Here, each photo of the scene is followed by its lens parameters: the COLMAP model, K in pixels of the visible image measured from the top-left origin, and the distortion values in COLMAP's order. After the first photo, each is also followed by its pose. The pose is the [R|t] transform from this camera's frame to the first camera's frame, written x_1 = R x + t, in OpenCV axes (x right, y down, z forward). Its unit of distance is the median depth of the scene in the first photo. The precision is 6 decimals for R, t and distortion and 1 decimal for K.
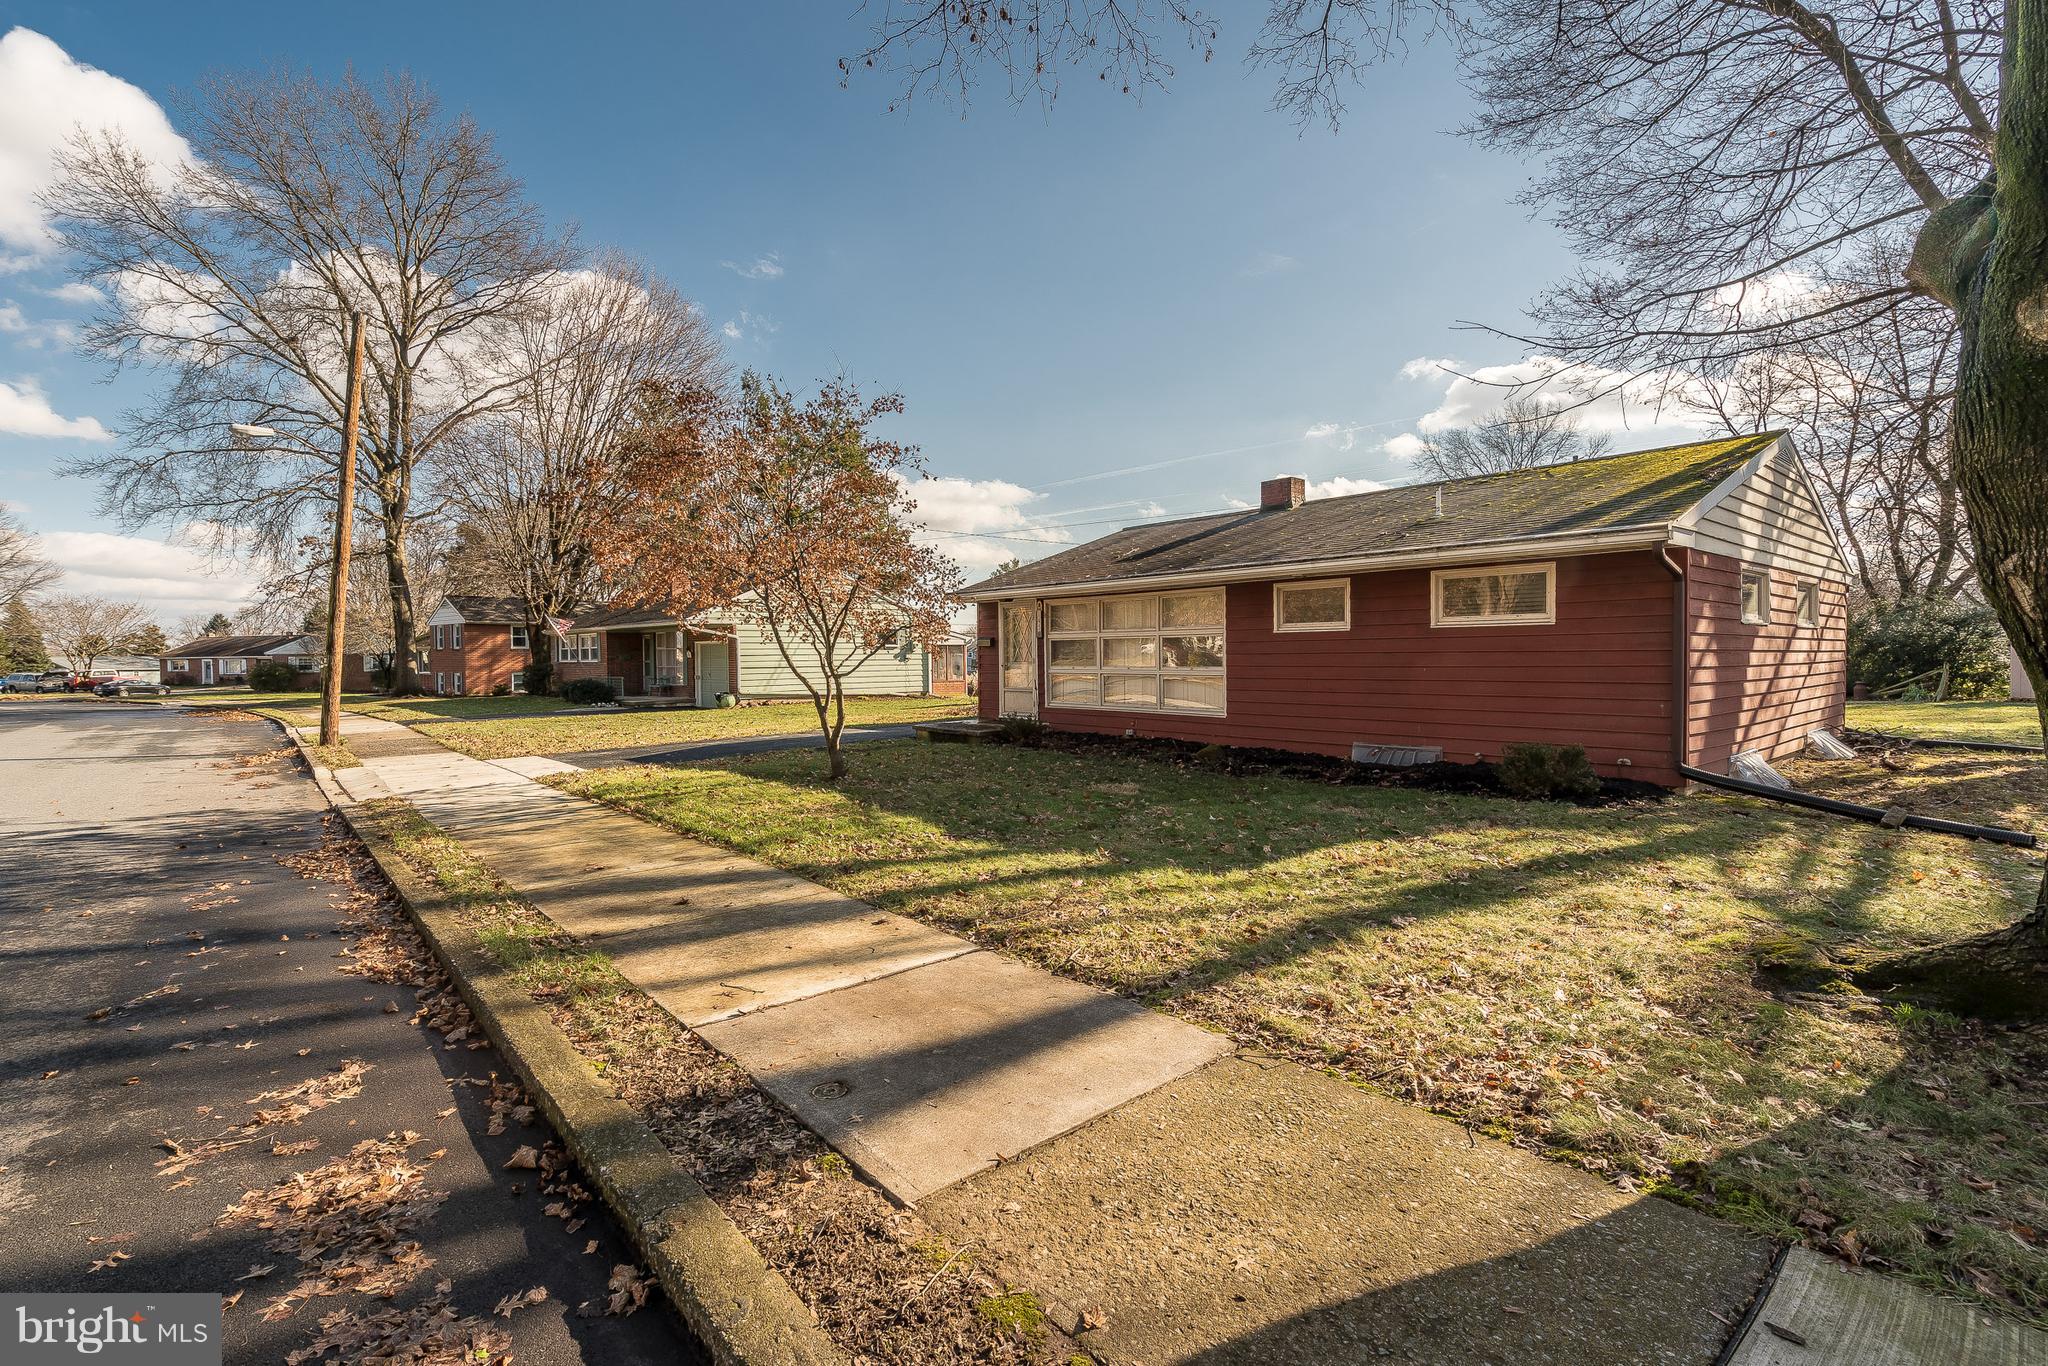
lens RADIAL K [[915.2, 0, 1000.8], [0, 915.2, 658.2], [0, 0, 1]] dist [-0.000400, 0.000382]
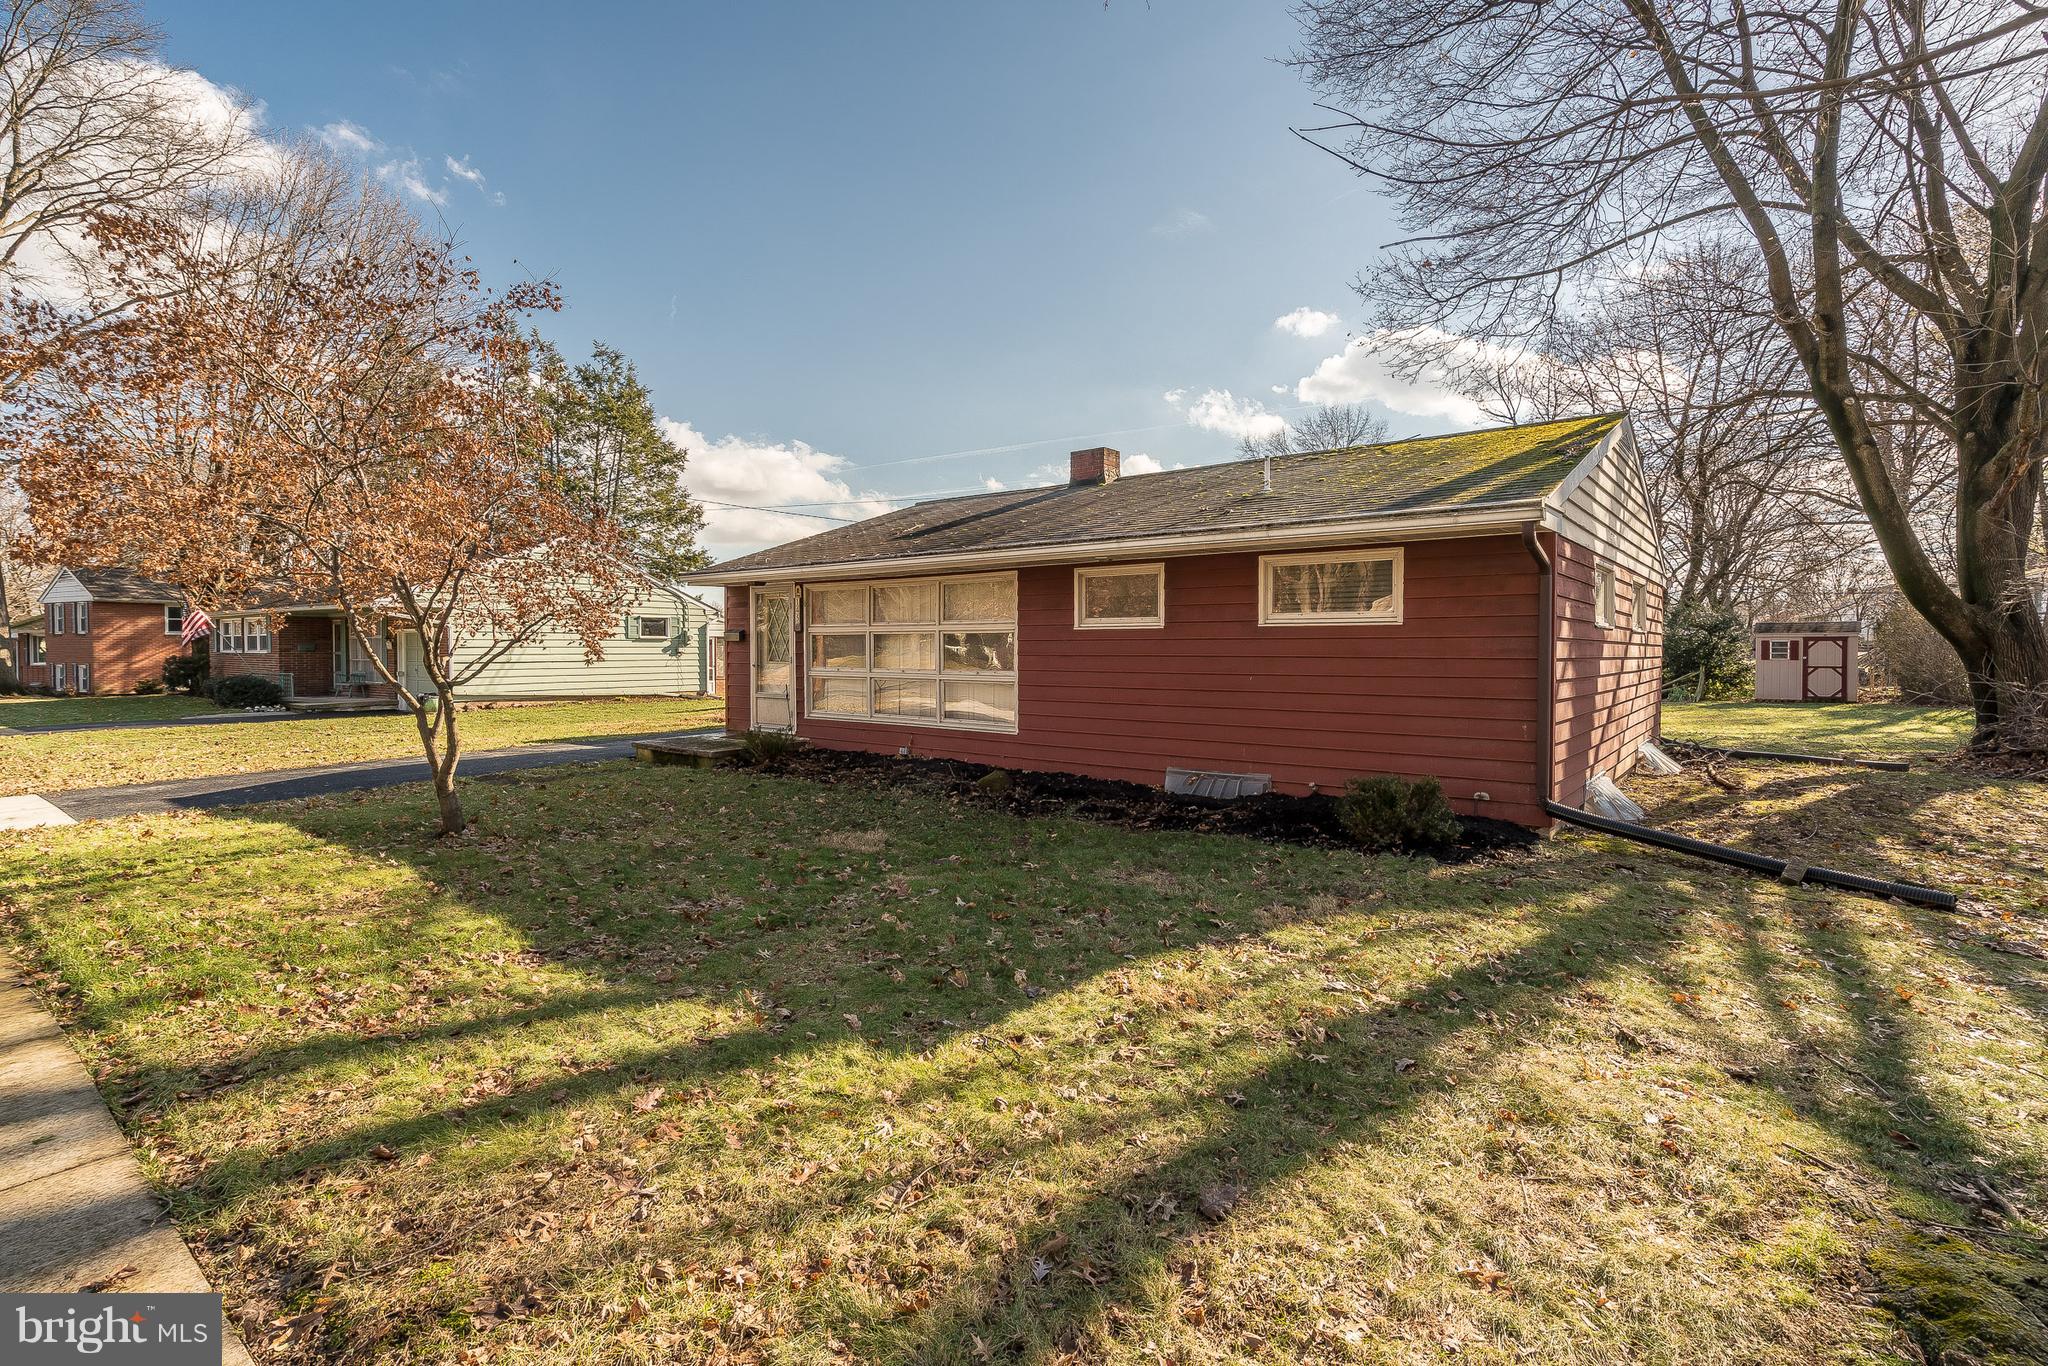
lens RADIAL K [[937.4, 0, 1020.0], [0, 937.4, 645.5], [0, 0, 1]] dist [-0.000952, -0.000017]
pose [[0.980192, 0.010375, 0.197778, 0.087825], [-0.009240, 0.999935, -0.006664, -0.007902], [-0.197835, 0.004705, 0.980224, 0.201913]]
